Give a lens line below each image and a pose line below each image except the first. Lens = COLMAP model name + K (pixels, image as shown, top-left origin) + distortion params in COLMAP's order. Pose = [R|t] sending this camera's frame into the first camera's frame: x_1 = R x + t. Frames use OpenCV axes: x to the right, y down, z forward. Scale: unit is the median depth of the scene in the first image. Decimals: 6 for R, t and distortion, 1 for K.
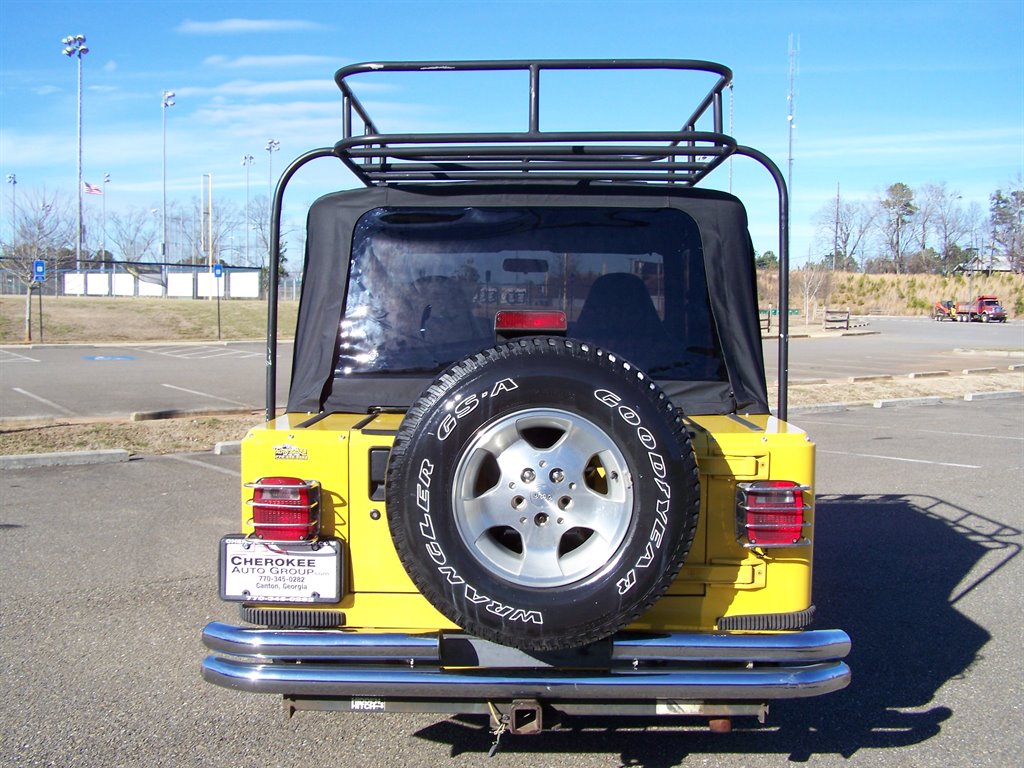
lens RADIAL K [[1165.4, 0, 484.3], [0, 1165.4, 408.0], [0, 0, 1]] dist [-0.210461, 0.385856]
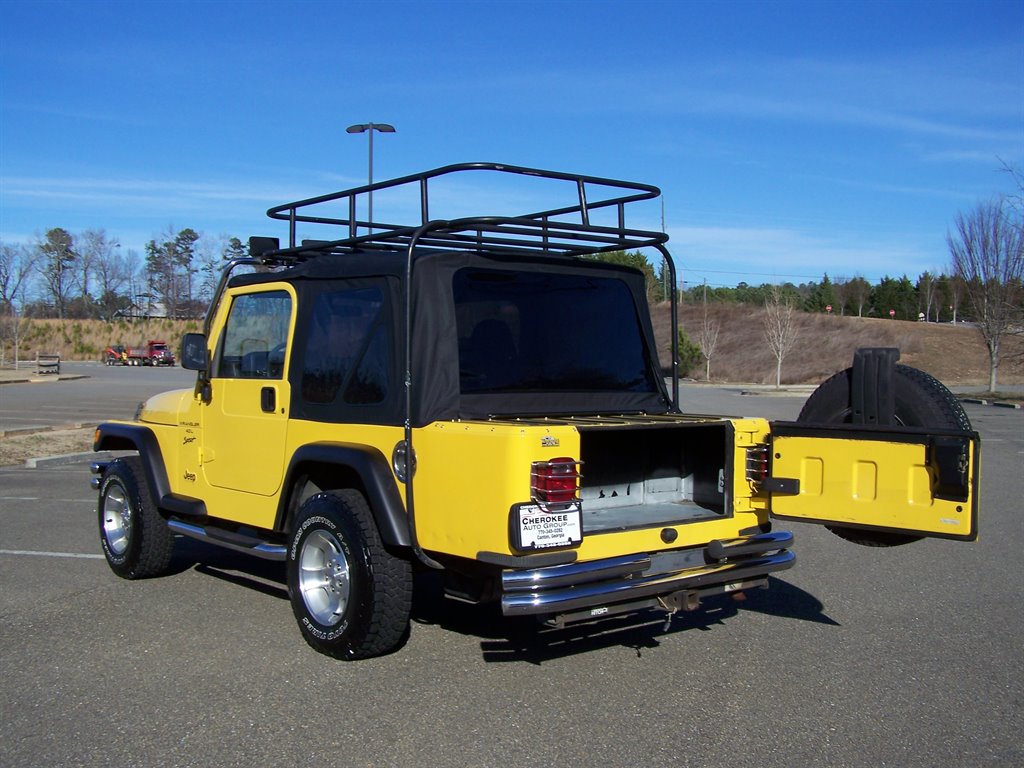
lens RADIAL K [[1172.4, 0, 486.8], [0, 1172.4, 405.9], [0, 0, 1]] dist [-0.203381, 0.378917]
pose [[0.755700, -0.023099, 0.654511, -0.217317], [0.050293, 0.998474, -0.022830, 0.004402], [-0.652984, 0.050170, 0.755708, -0.007441]]
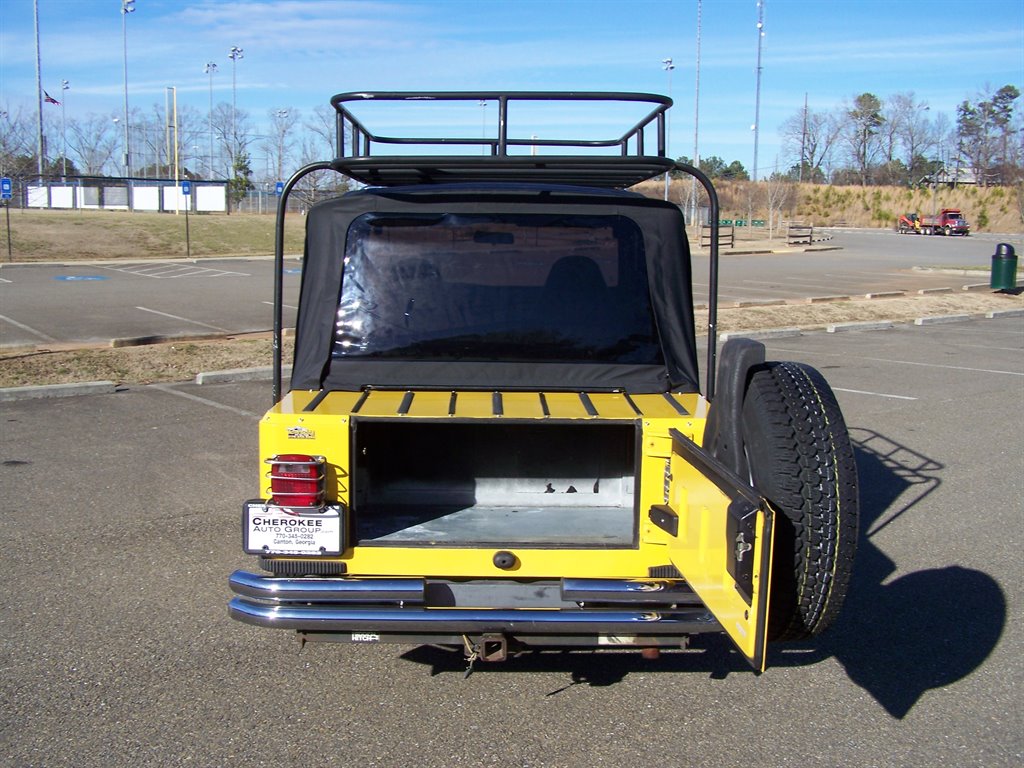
lens RADIAL K [[1165.4, 0, 484.3], [0, 1165.4, 408.0], [0, 0, 1]] dist [-0.210461, 0.385856]
pose [[0.999559, -0.000625, 0.029687, -0.002074], [-0.001720, 0.996882, 0.078892, -0.015594], [-0.029644, -0.078908, 0.996441, -0.039978]]
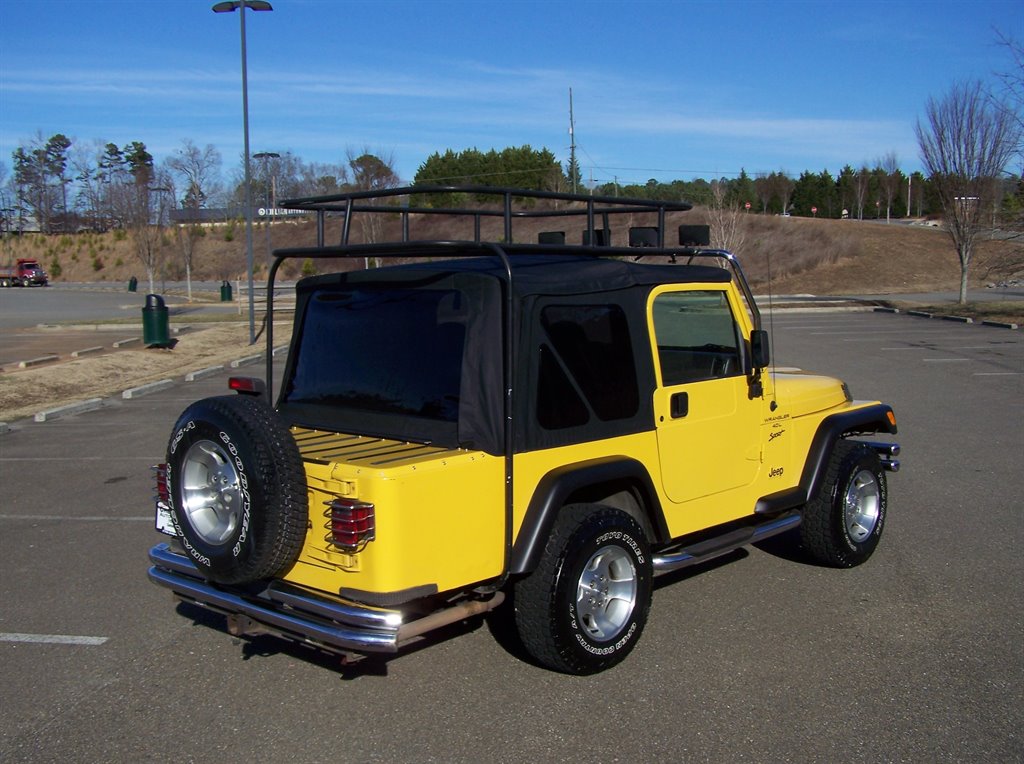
lens RADIAL K [[1213.3, 0, 462.9], [0, 1213.3, 427.3], [0, 0, 1]] dist [-0.209998, 0.399467]
pose [[0.712395, -0.108169, 0.693392, -0.033337], [0.077353, 0.994132, 0.075612, -0.042721], [-0.697503, -0.000230, 0.716582, 0.212854]]
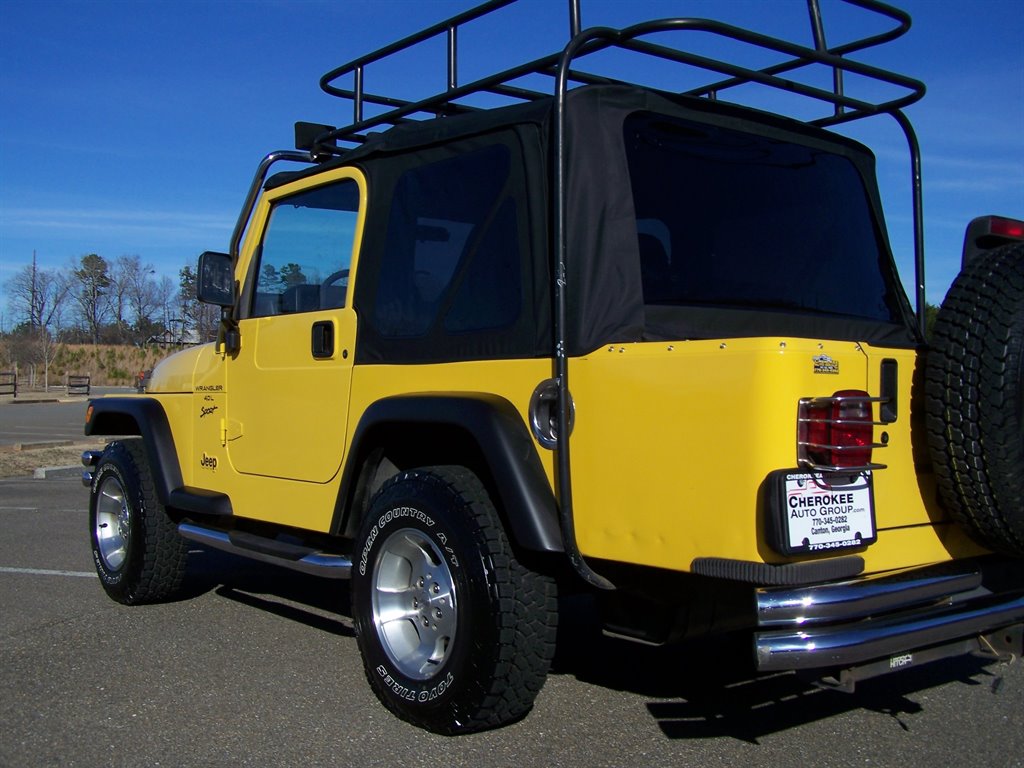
lens RADIAL K [[1172.4, 0, 486.8], [0, 1172.4, 405.9], [0, 0, 1]] dist [-0.203381, 0.378917]
pose [[0.773510, -0.004925, 0.633765, -0.162162], [0.046387, 0.997728, -0.048861, 0.017910], [-0.632085, 0.067192, 0.771981, 0.097238]]
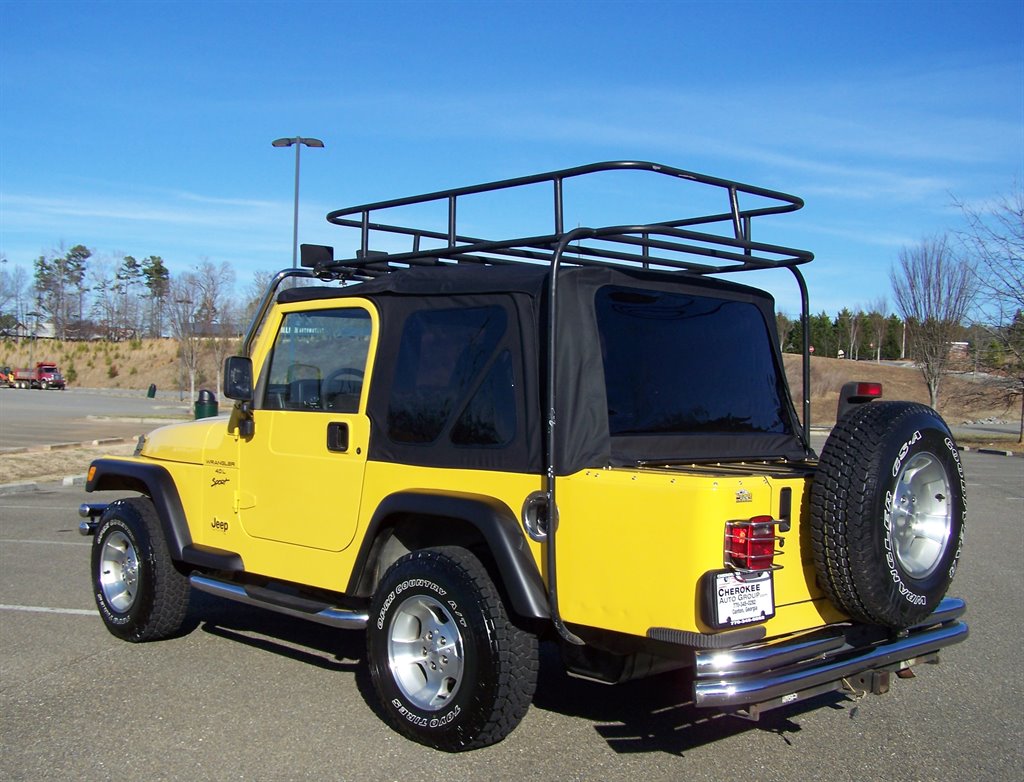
lens RADIAL K [[1216.7, 0, 468.5], [0, 1216.7, 421.9], [0, 0, 1]] dist [-0.206371, 0.404813]
pose [[0.710340, -0.001331, 0.703858, -0.230247], [0.034817, 0.998840, -0.033250, -0.001201], [-0.702997, 0.048125, 0.709562, 0.059287]]
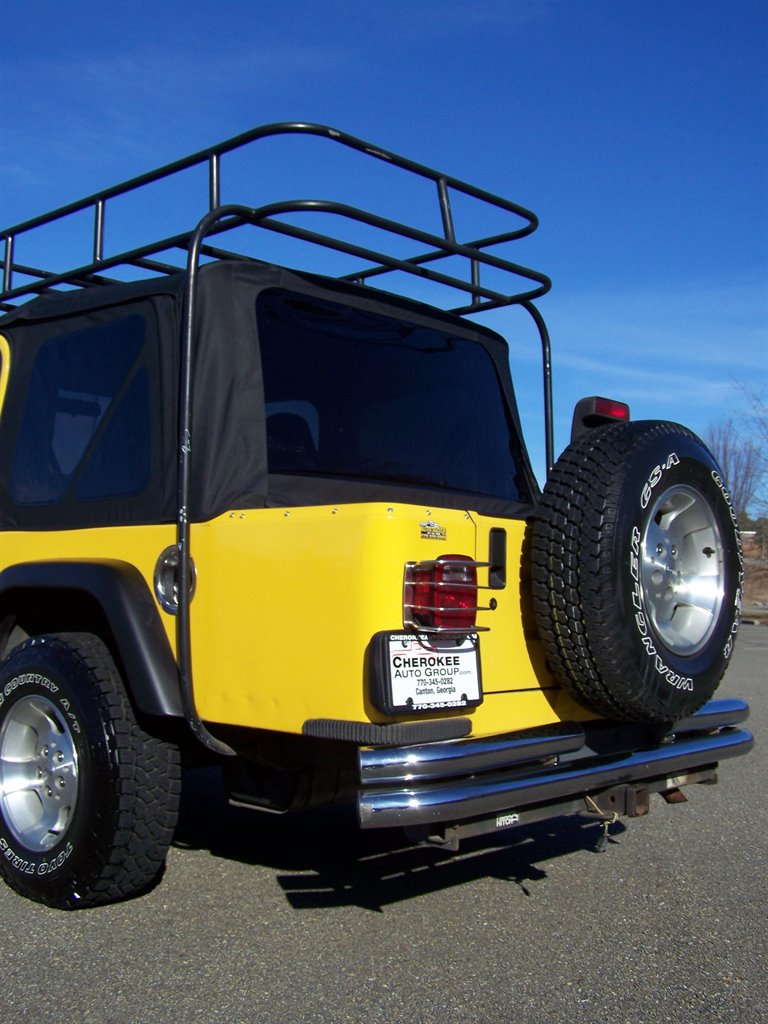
lens RADIAL K [[1172.4, 0, 369.8], [0, 1172.4, 491.4], [0, 0, 1]] dist [-0.203381, 0.378917]
pose [[0.656751, 0.073570, 0.750511, -0.157015], [0.042772, 0.989993, -0.134475, 0.022950], [-0.752894, 0.120418, 0.647032, 0.088665]]
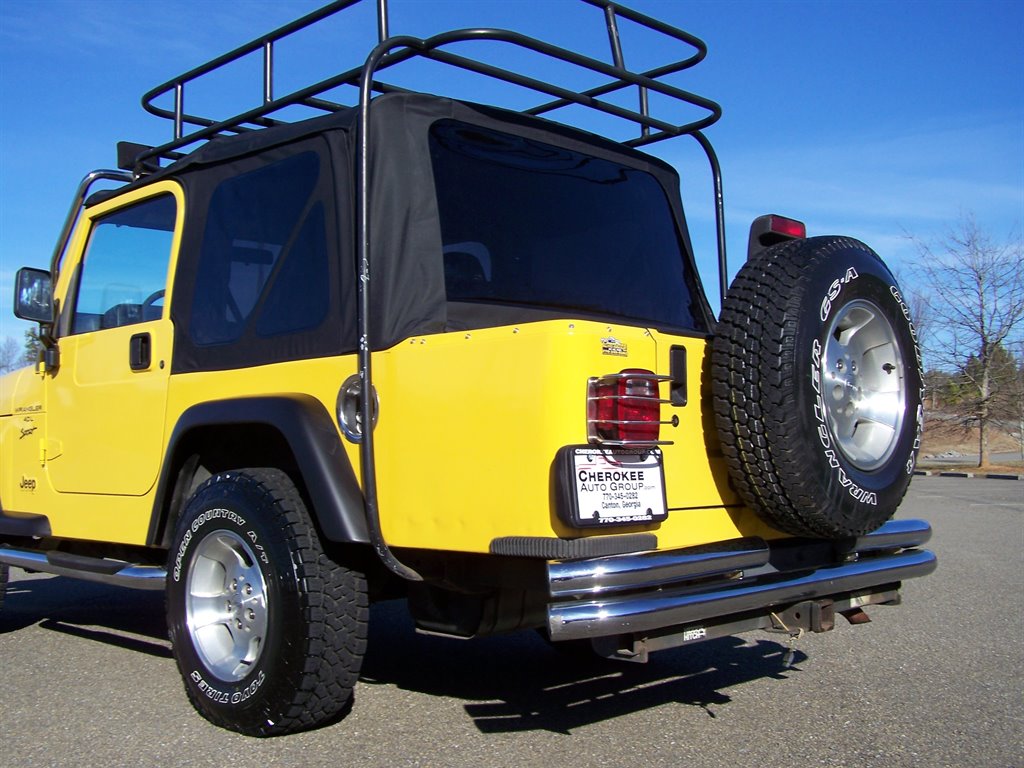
lens RADIAL K [[1172.4, 0, 486.8], [0, 1172.4, 405.9], [0, 0, 1]] dist [-0.203381, 0.378917]
pose [[0.688799, 0.023026, 0.724587, -0.159002], [0.065587, 0.993417, -0.093916, 0.029060], [-0.721980, 0.112212, 0.682755, 0.090307]]
